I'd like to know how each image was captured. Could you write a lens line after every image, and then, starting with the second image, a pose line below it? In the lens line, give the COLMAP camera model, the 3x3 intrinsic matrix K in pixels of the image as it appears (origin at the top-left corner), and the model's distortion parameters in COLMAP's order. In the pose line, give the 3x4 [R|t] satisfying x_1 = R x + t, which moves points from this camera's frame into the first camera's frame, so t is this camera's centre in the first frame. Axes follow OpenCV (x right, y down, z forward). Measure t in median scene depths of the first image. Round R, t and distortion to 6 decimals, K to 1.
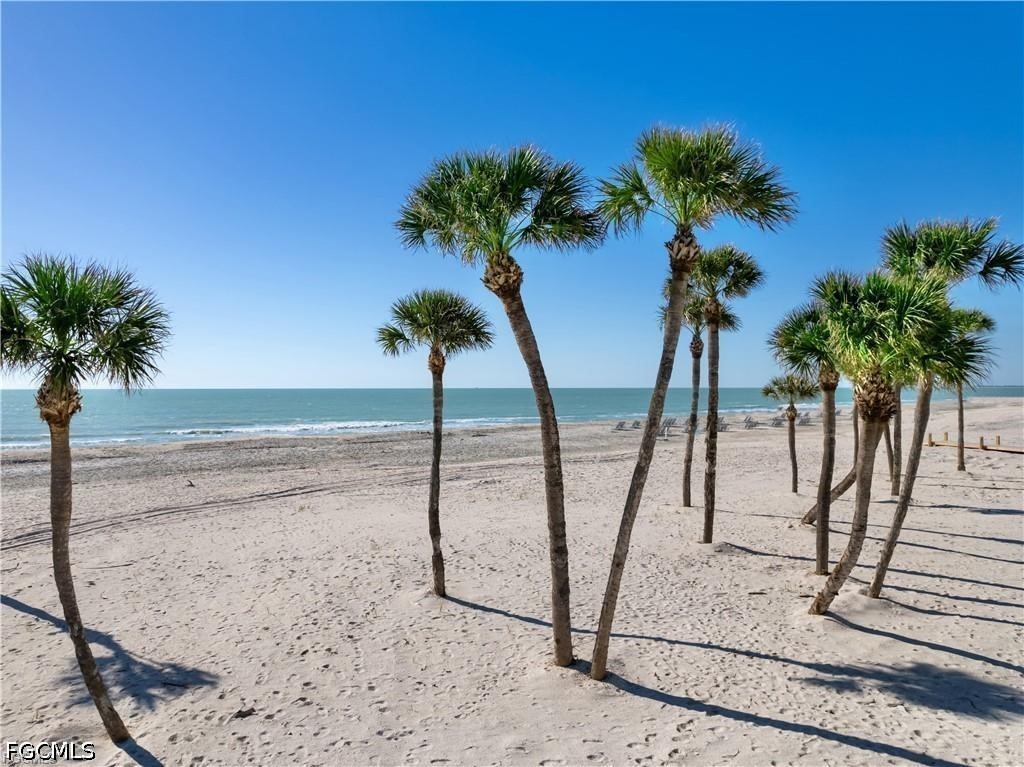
lens RADIAL K [[685.8, 0, 465.1], [0, 685.8, 386.9], [0, 0, 1]] dist [-0.042286, 0.031172]
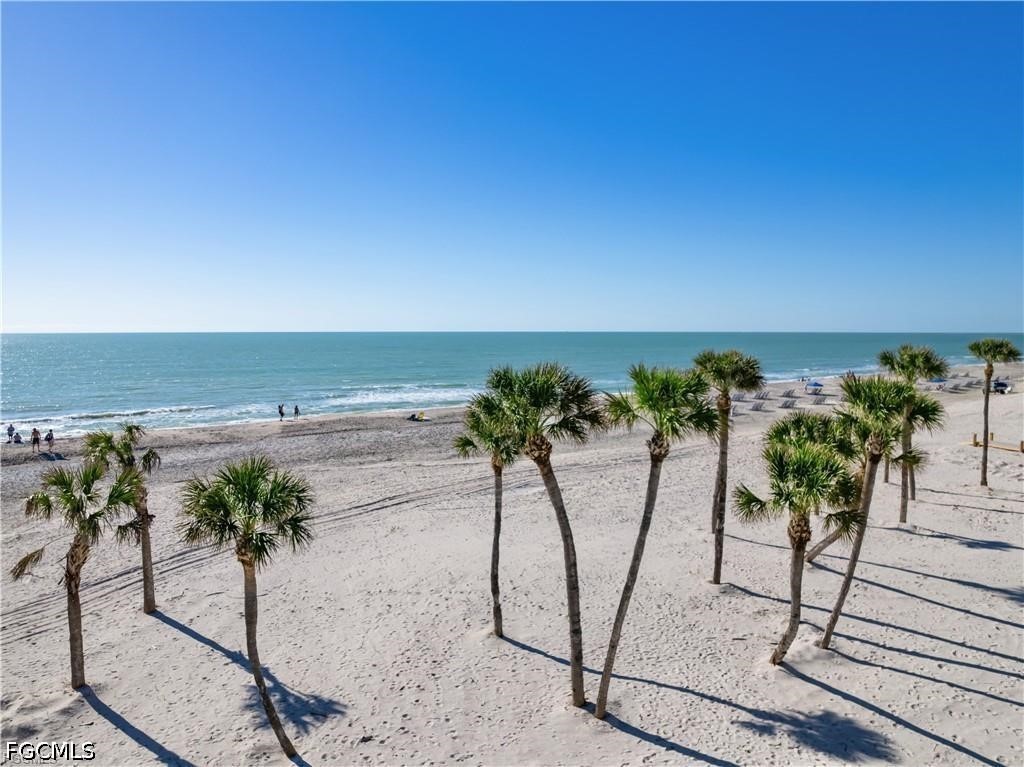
lens RADIAL K [[693.9, 0, 512.0], [0, 693.9, 383.5], [0, 0, 1]] dist [-0.025492, -0.000173]
pose [[0.998676, 0.010511, -0.050354, 0.066611], [-0.006386, 0.996661, 0.081401, -0.381330], [0.051042, -0.080972, 0.995409, -0.405223]]
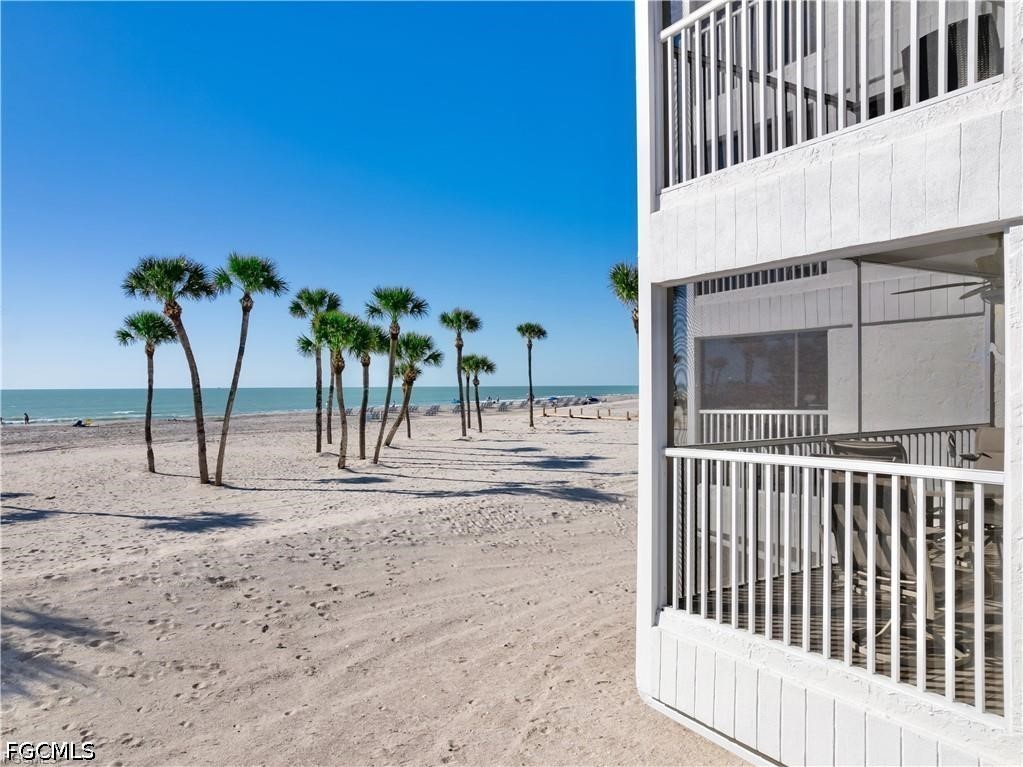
lens RADIAL K [[685.2, 0, 464.7], [0, 685.2, 386.9], [0, 0, 1]] dist [-0.042286, 0.031172]
pose [[0.947029, -0.003972, 0.321123, 0.228006], [0.004374, 0.999990, -0.000531, 0.091907], [-0.321118, 0.001907, 0.947037, -1.341873]]
